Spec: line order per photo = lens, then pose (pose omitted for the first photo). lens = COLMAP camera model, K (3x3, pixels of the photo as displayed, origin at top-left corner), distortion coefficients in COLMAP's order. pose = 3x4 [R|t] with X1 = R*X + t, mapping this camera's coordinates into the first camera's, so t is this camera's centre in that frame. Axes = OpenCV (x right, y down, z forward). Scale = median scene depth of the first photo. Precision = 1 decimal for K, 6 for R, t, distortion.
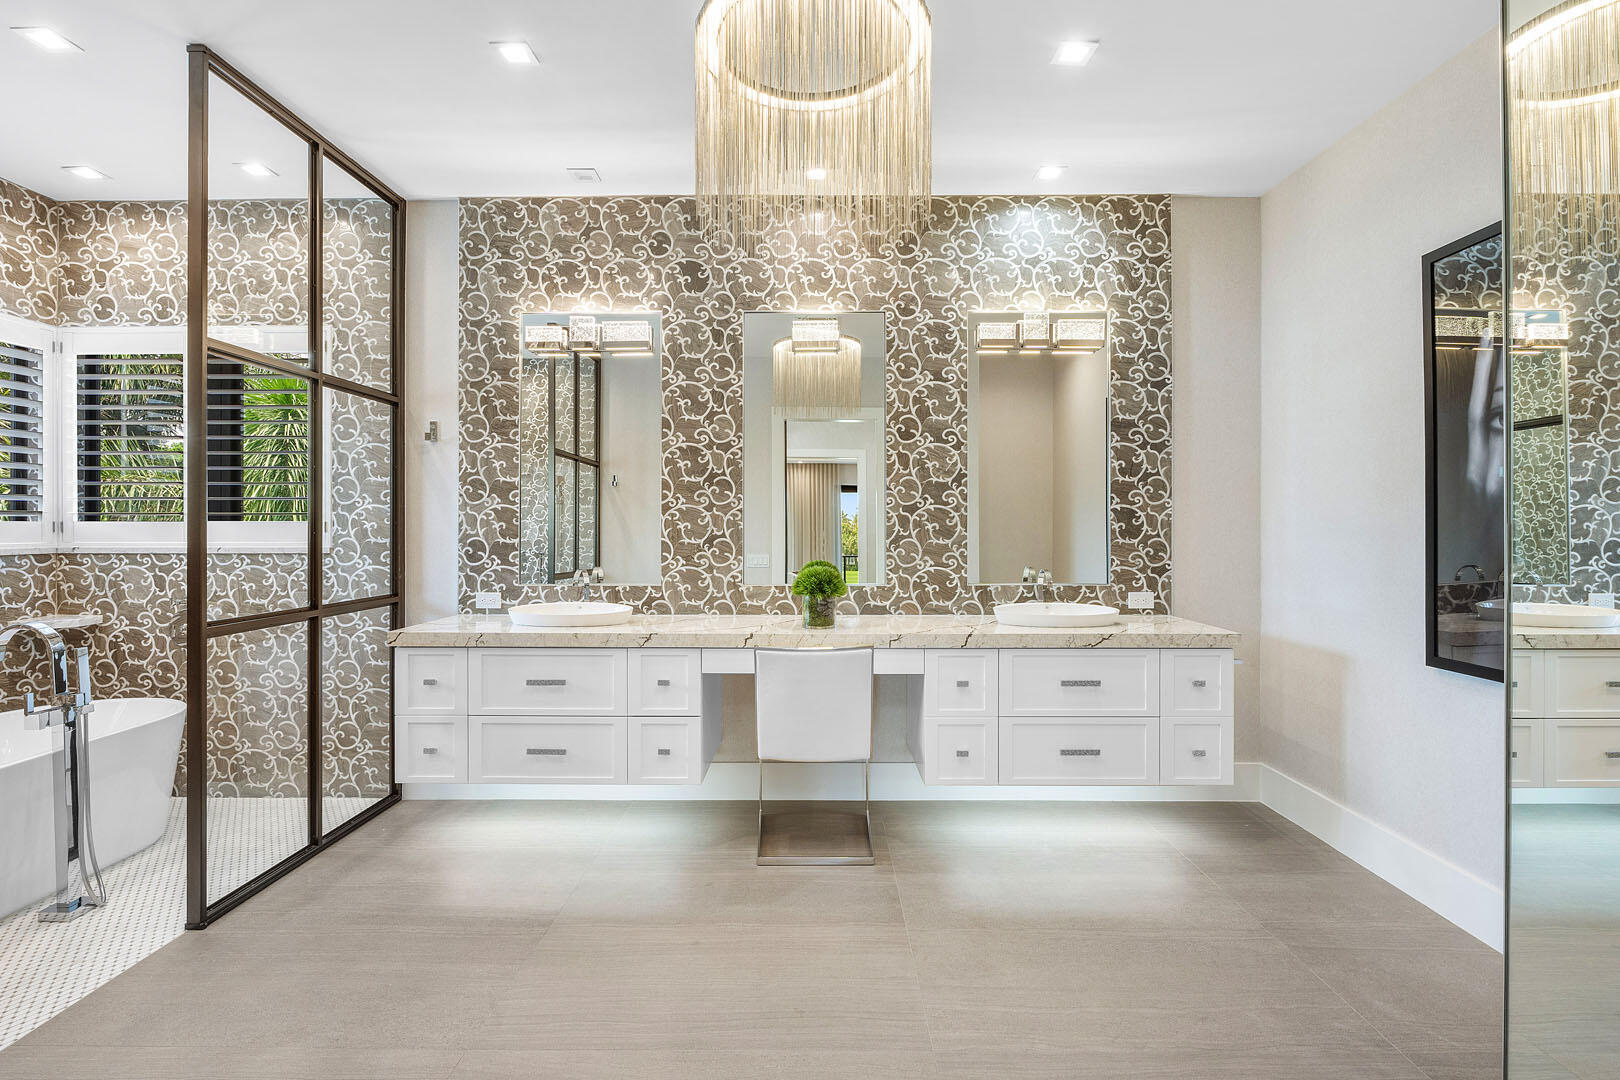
lens RADIAL K [[755.7, 0, 806.6], [0, 755.7, 533.5], [0, 0, 1]] dist [-0.008253, 0.000366]
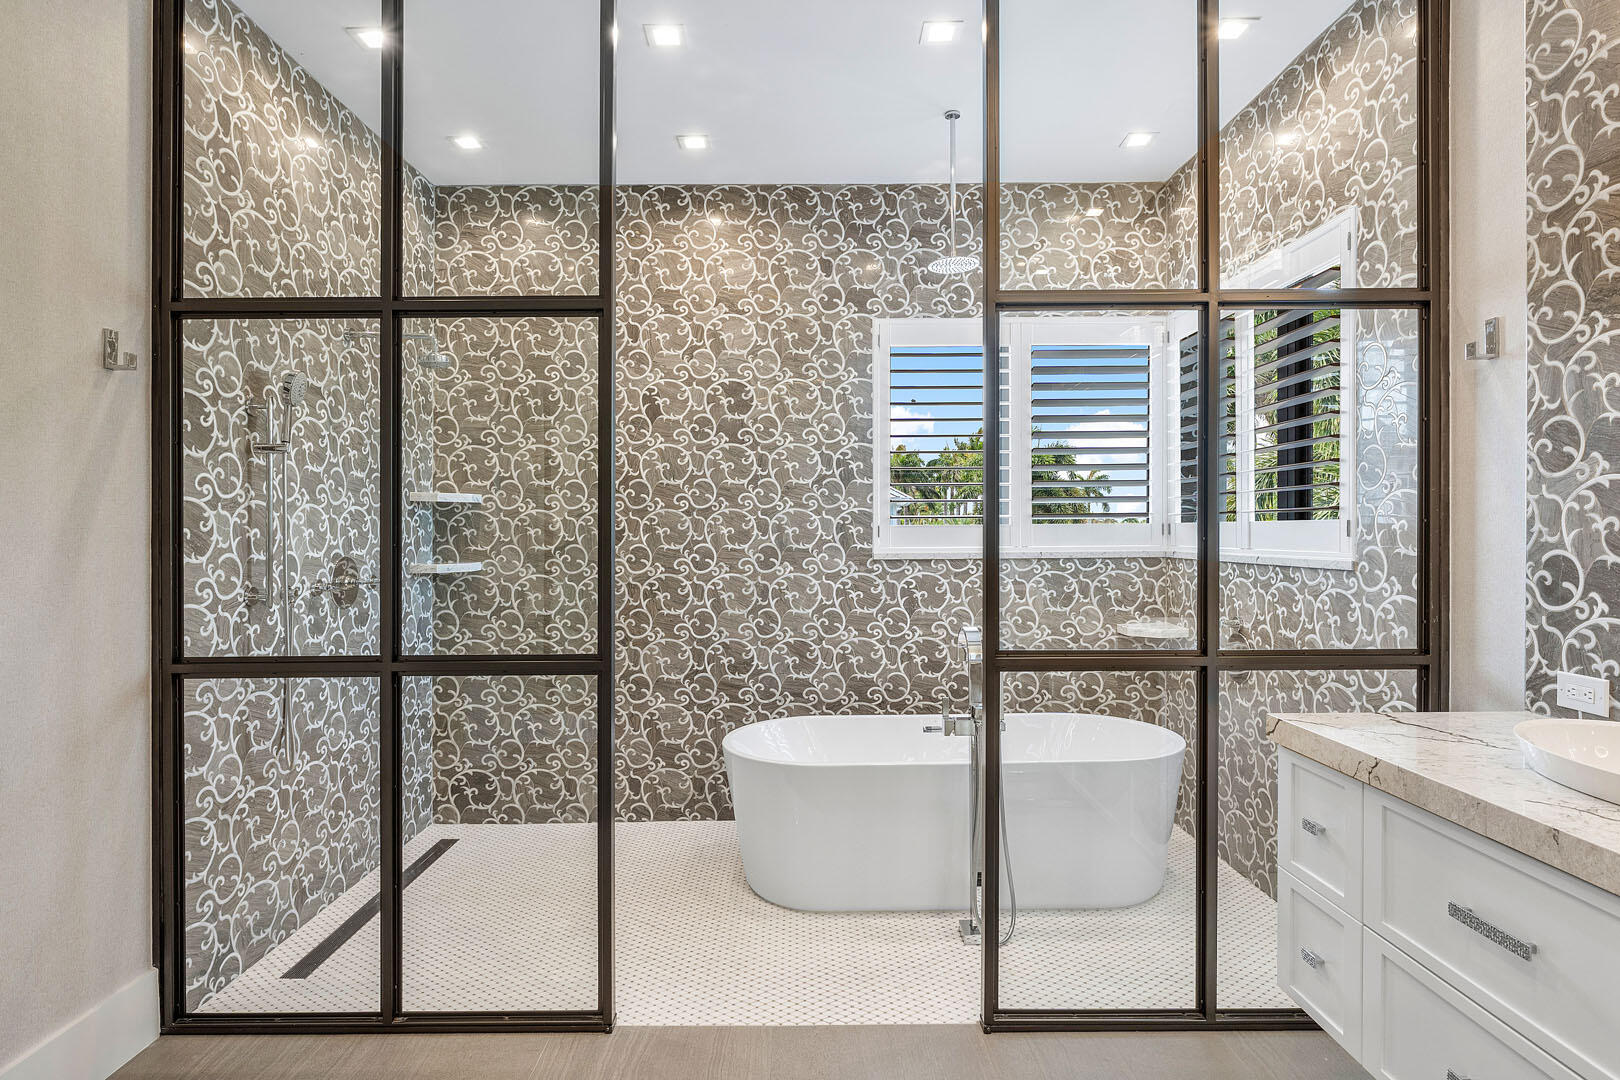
lens RADIAL K [[846.1, 0, 805.5], [0, 846.1, 531.6], [0, 0, 1]] dist [0.003251, -0.002370]
pose [[0.024948, -0.000465, -0.999689, 0.062442], [-0.001261, 0.999999, -0.000496, -0.005066], [0.999688, 0.001273, 0.024947, 0.531530]]
